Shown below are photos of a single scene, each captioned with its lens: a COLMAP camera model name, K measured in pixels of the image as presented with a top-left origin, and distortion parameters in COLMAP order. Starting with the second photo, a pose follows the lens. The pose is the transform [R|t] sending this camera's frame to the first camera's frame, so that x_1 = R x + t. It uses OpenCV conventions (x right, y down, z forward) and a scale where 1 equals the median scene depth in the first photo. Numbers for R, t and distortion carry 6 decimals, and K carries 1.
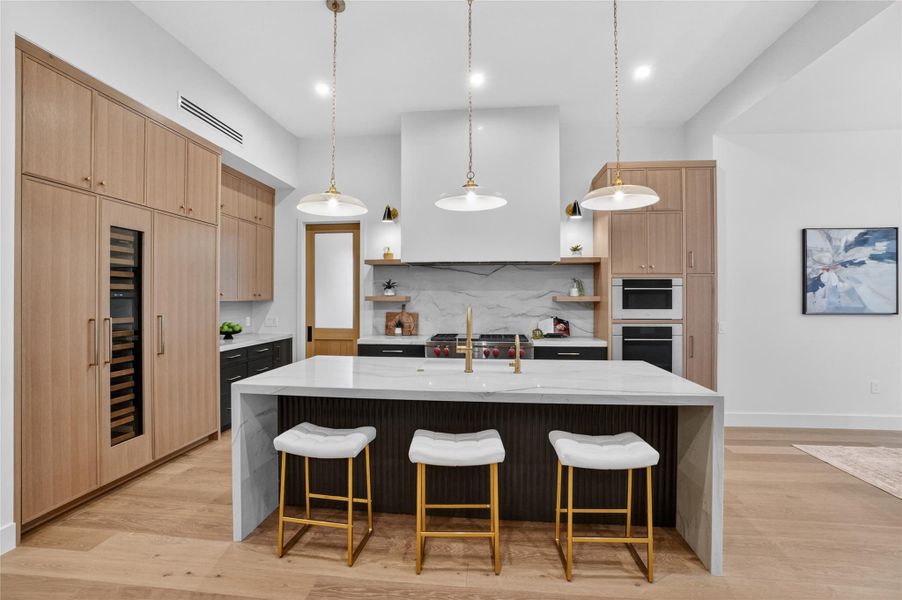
lens RADIAL K [[405.0, 0, 448.0], [0, 405.0, 296.3], [0, 0, 1]] dist [-0.054043, 0.017738]
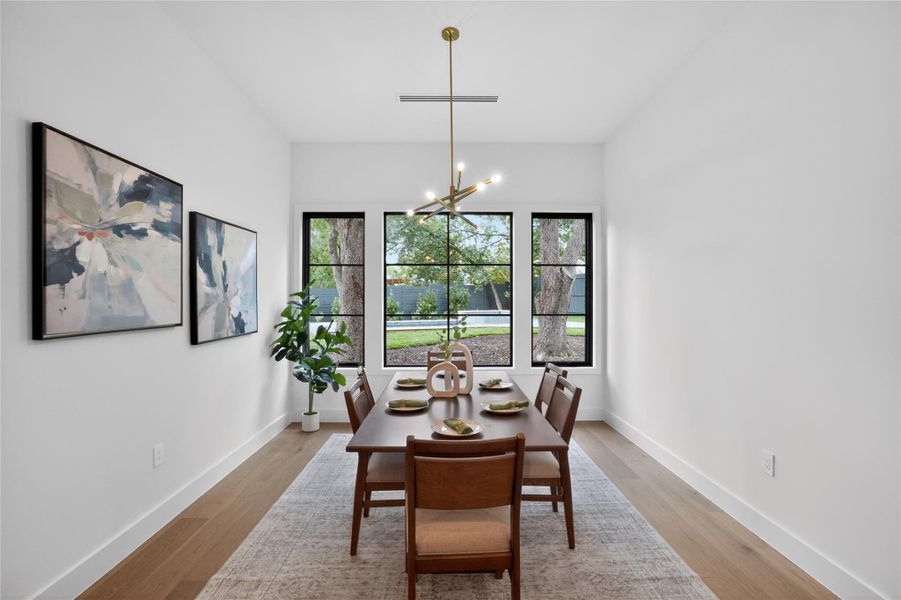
lens RADIAL K [[404.5, 0, 450.8], [0, 404.5, 300.4], [0, 0, 1]] dist [-0.054043, 0.017738]
pose [[-0.114314, -0.002770, 0.993441, 0.459414], [0.000253, 0.999996, 0.002817, 0.005006], [-0.993445, 0.000573, -0.114313, 0.614669]]
